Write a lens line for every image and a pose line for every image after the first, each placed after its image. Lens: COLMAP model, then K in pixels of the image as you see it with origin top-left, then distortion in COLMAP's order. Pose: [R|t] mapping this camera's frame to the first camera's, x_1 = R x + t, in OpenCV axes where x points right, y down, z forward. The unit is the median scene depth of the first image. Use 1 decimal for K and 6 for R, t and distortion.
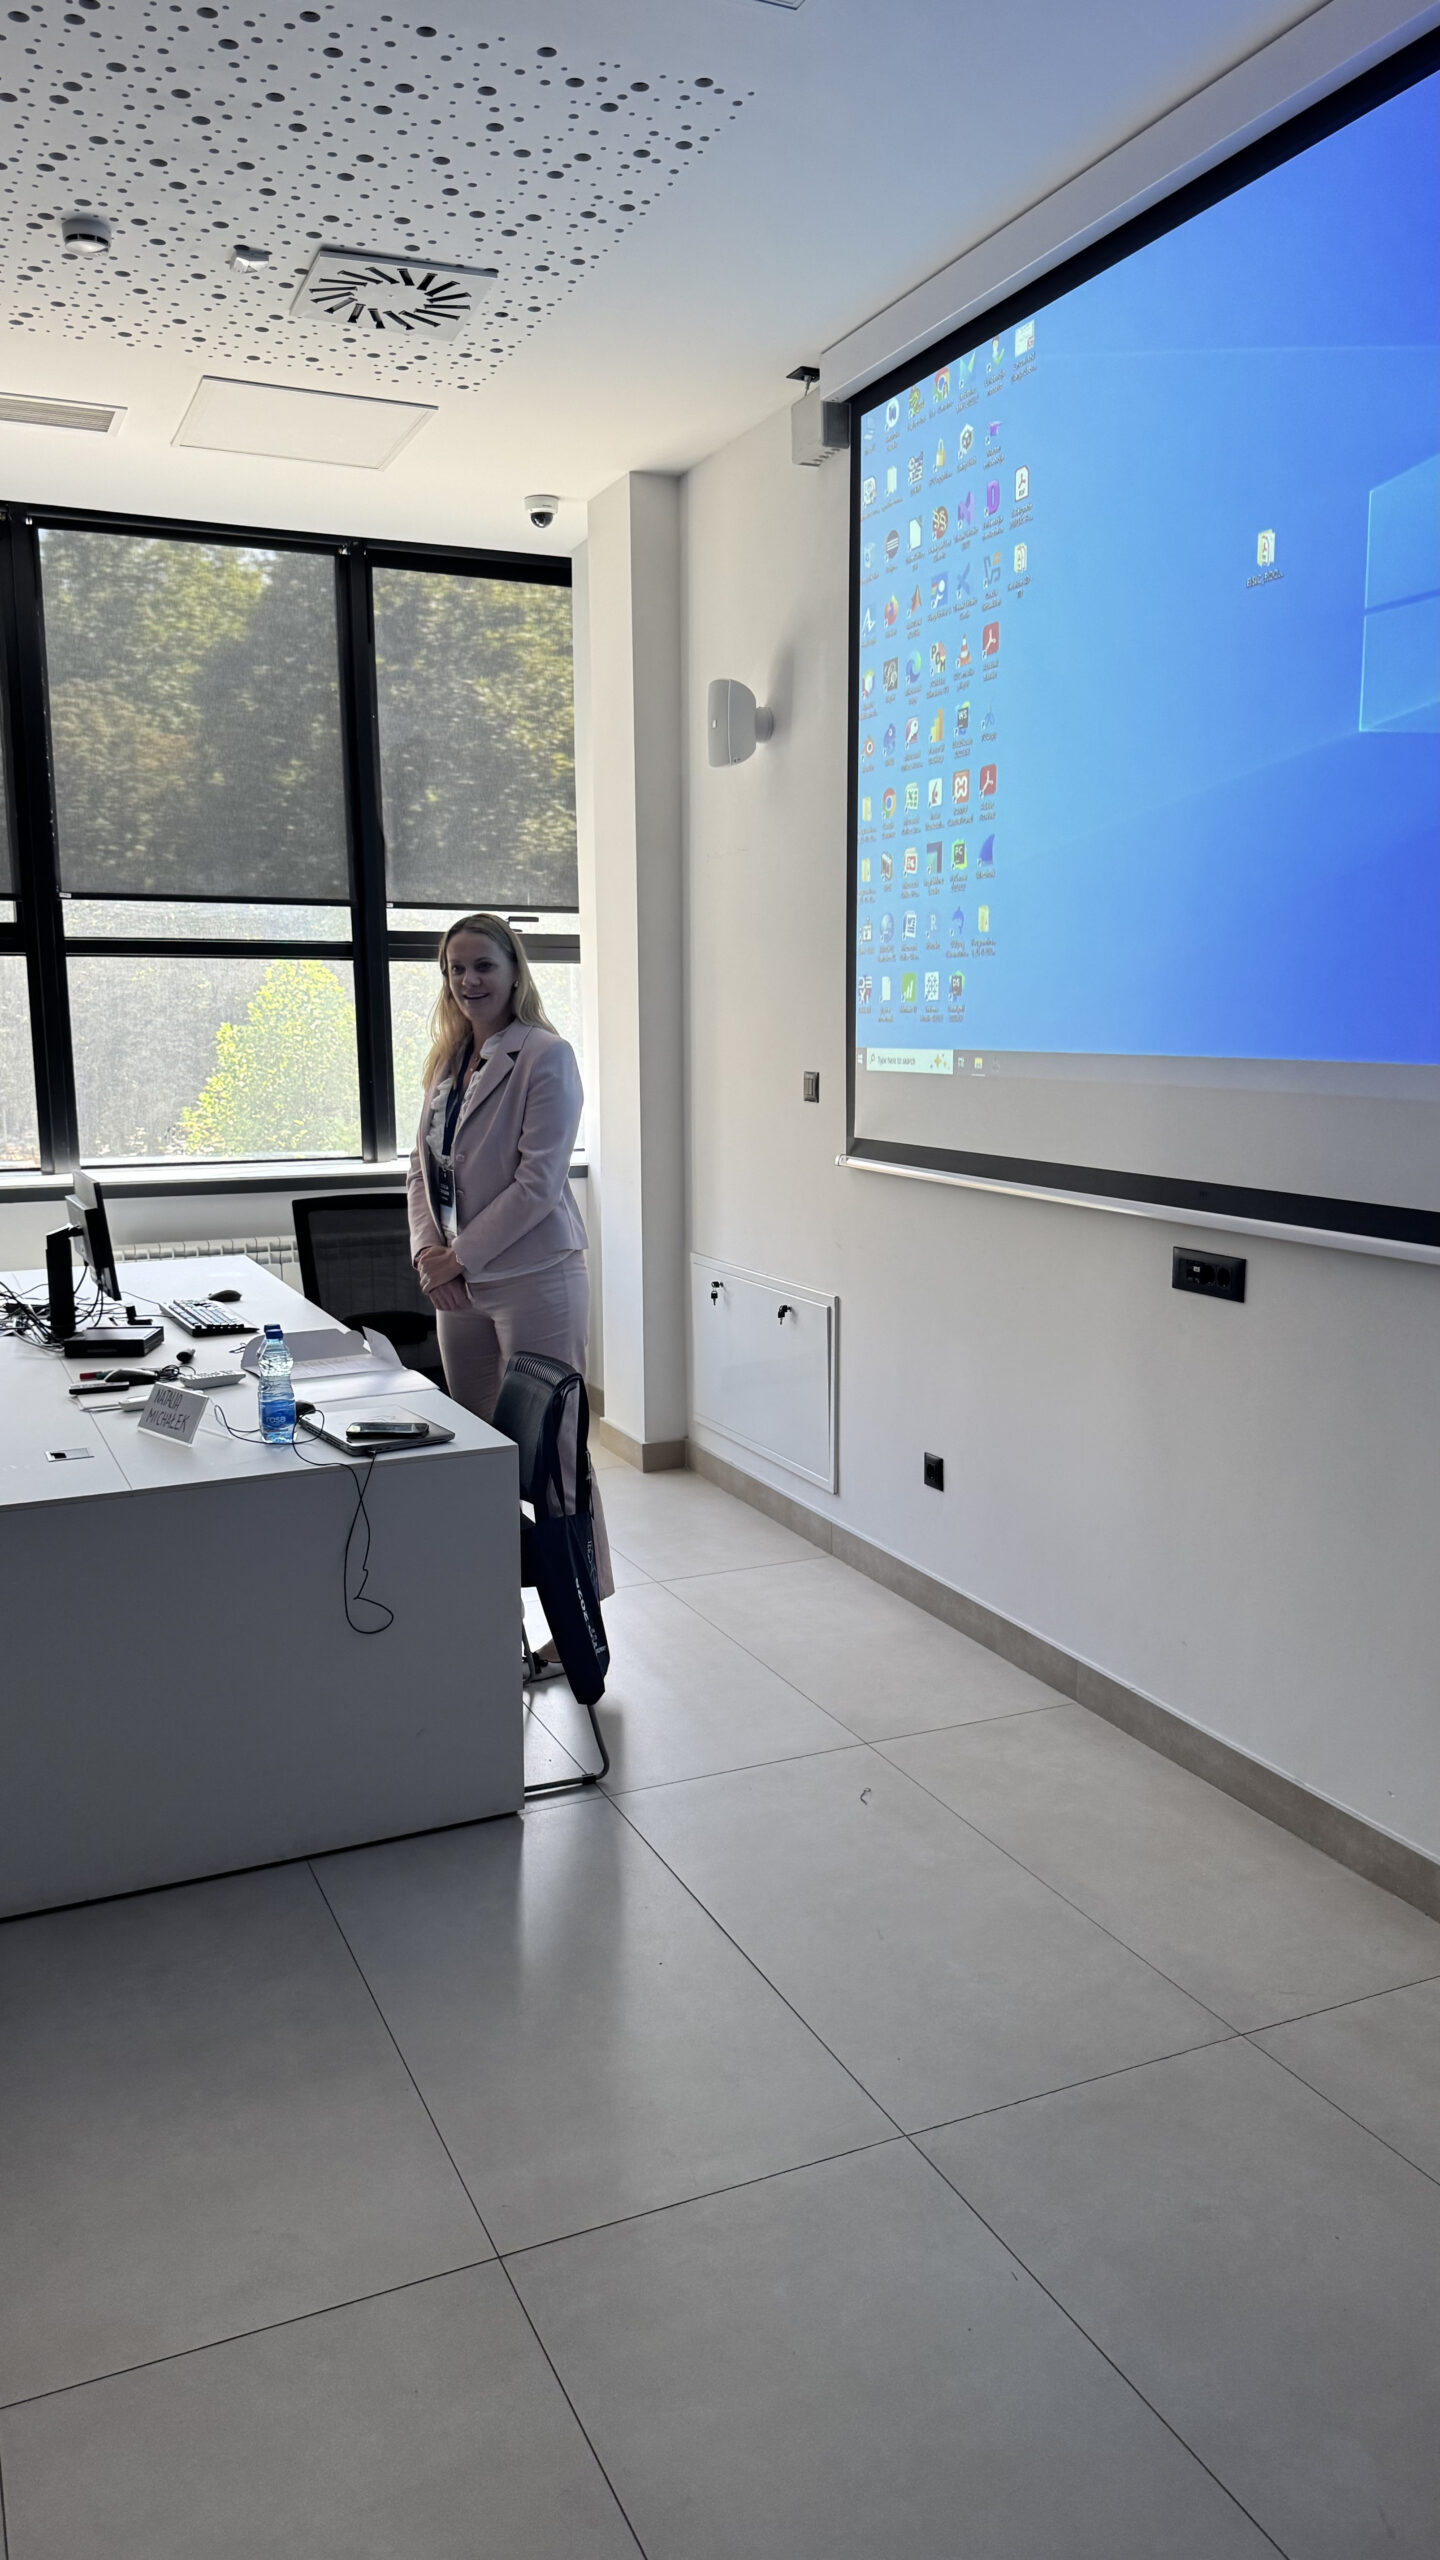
lens RADIAL K [[1837.8, 0, 744.1], [0, 1837.8, 1281.0], [0, 0, 1]] dist [0.044836, -0.049846]
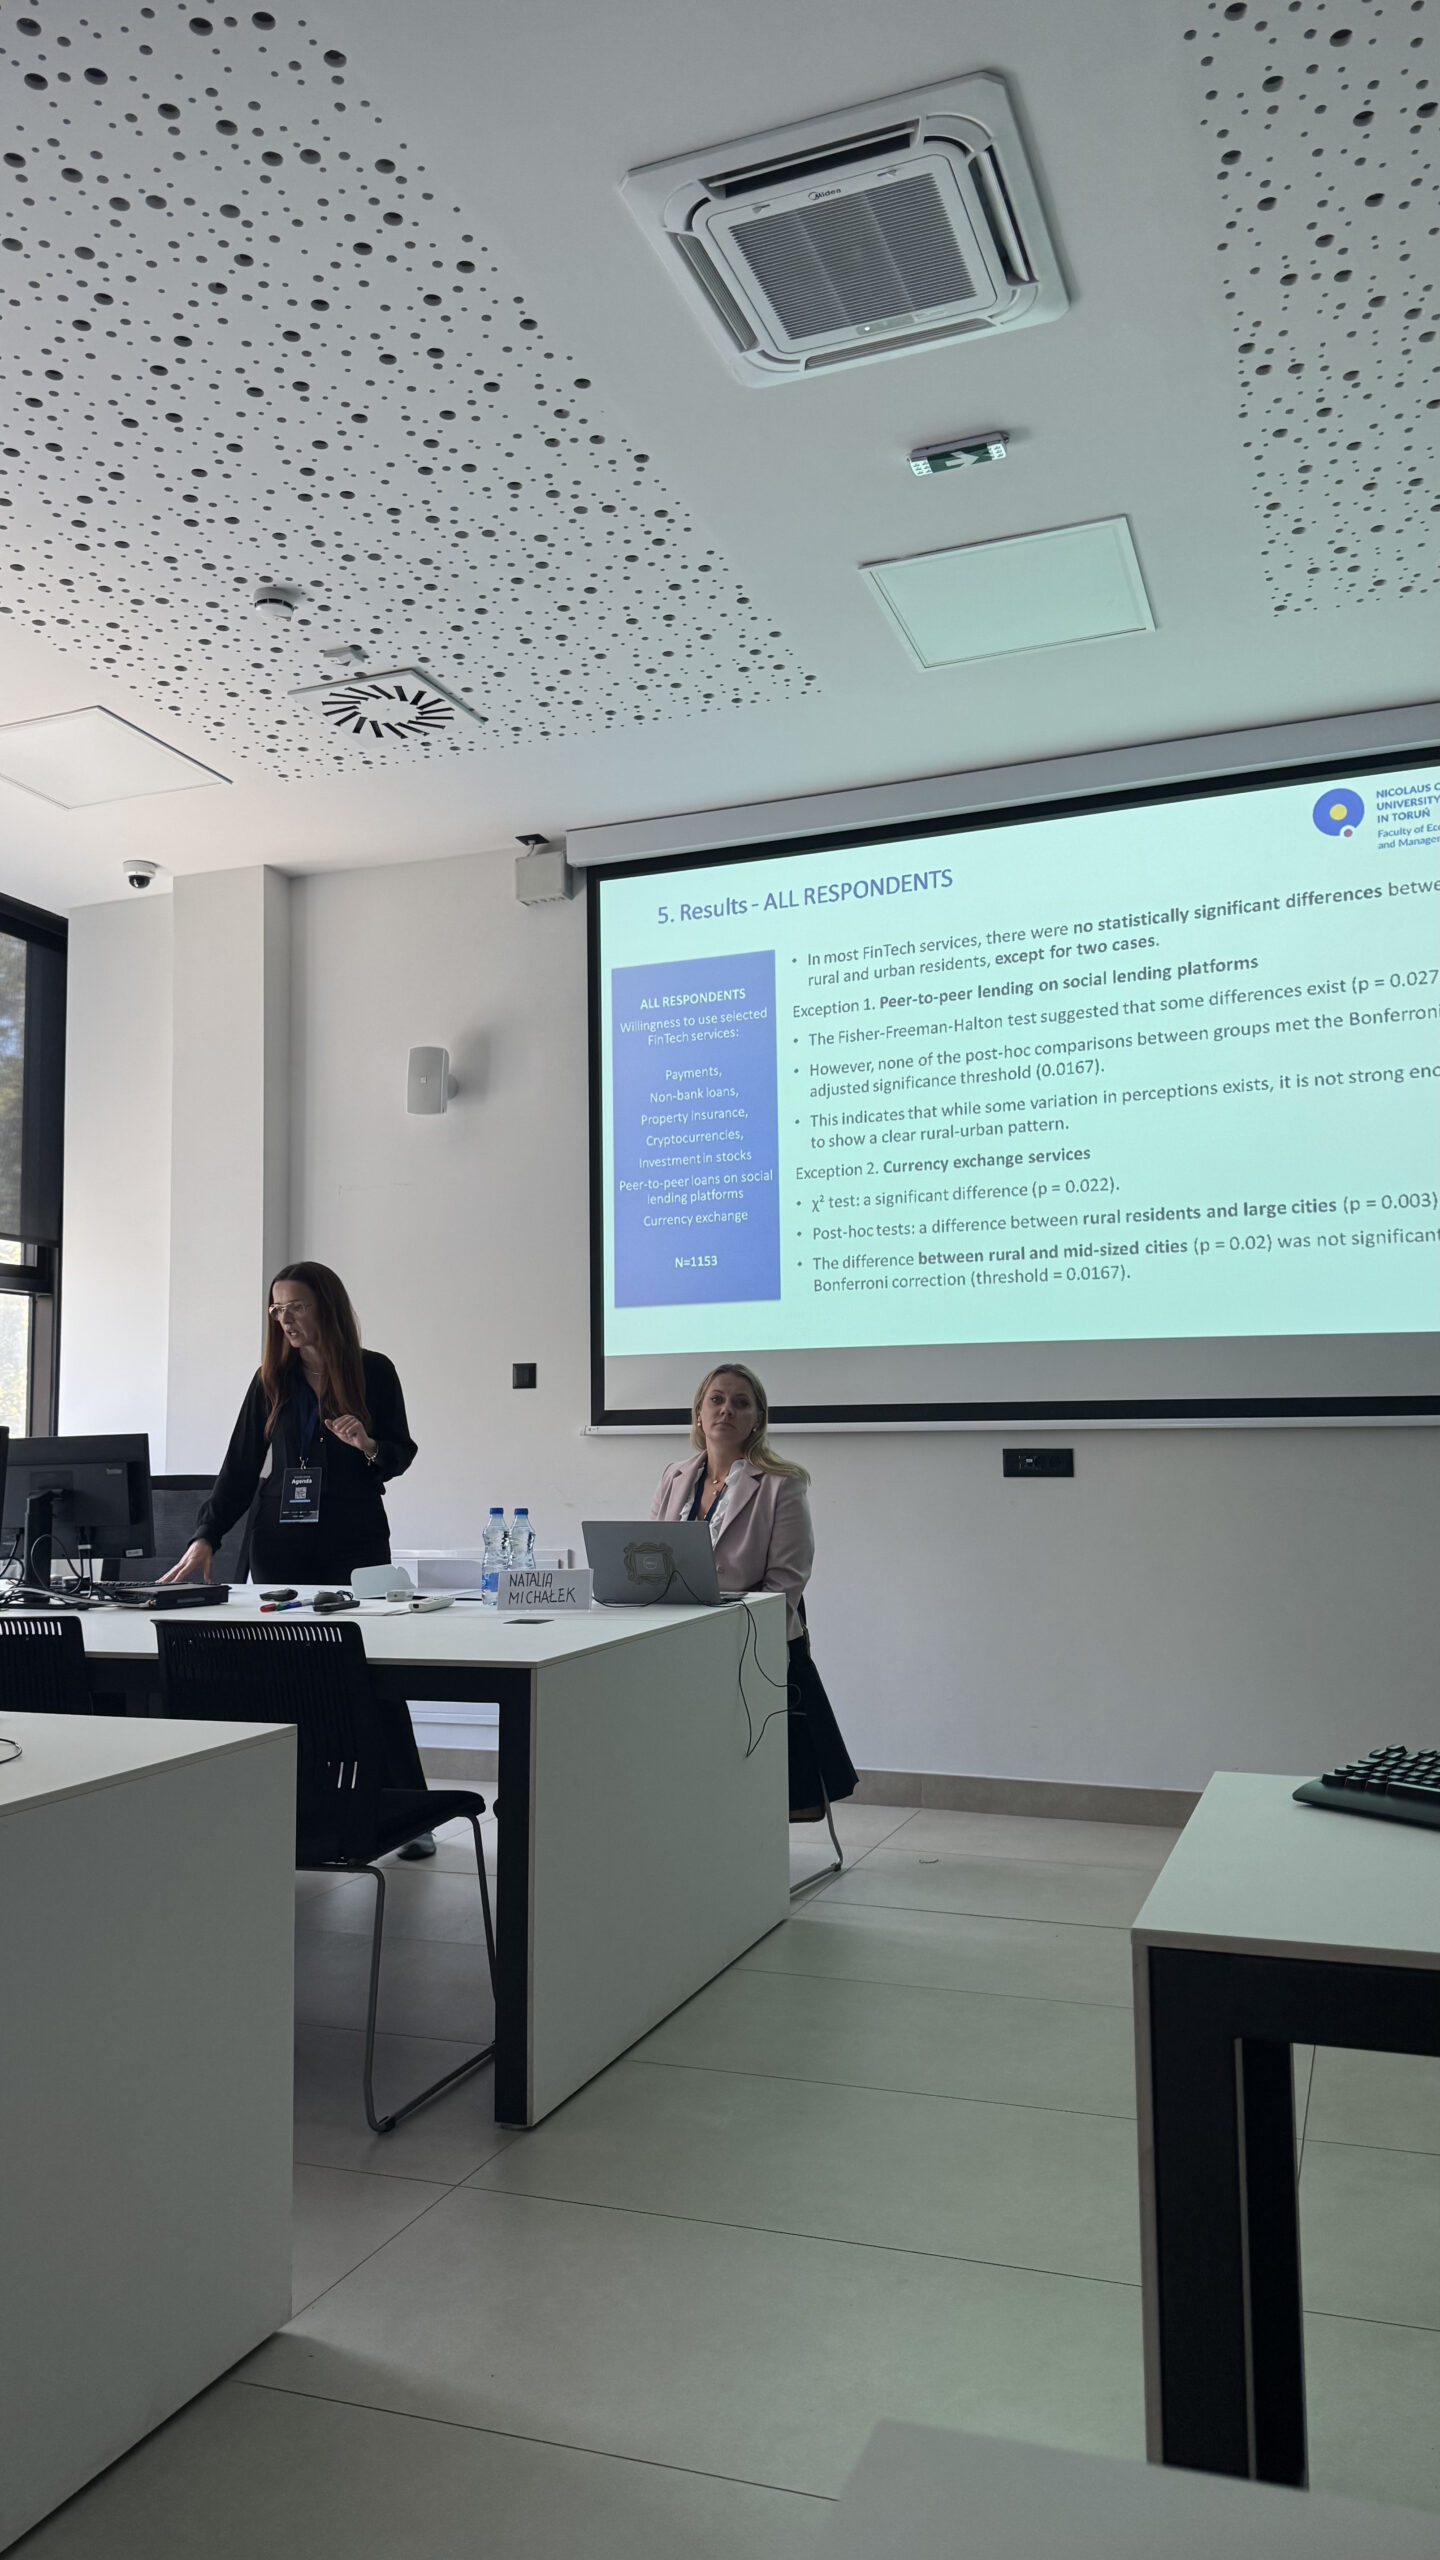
lens RADIAL K [[1828.1, 0, 702.9], [0, 1828.1, 1263.9], [0, 0, 1]] dist [0.077364, -0.116667]
pose [[0.711735, 0.069609, 0.698990, -0.869185], [0.113357, 0.970654, -0.212086, 0.108656], [-0.693241, 0.230185, 0.682958, 0.105477]]
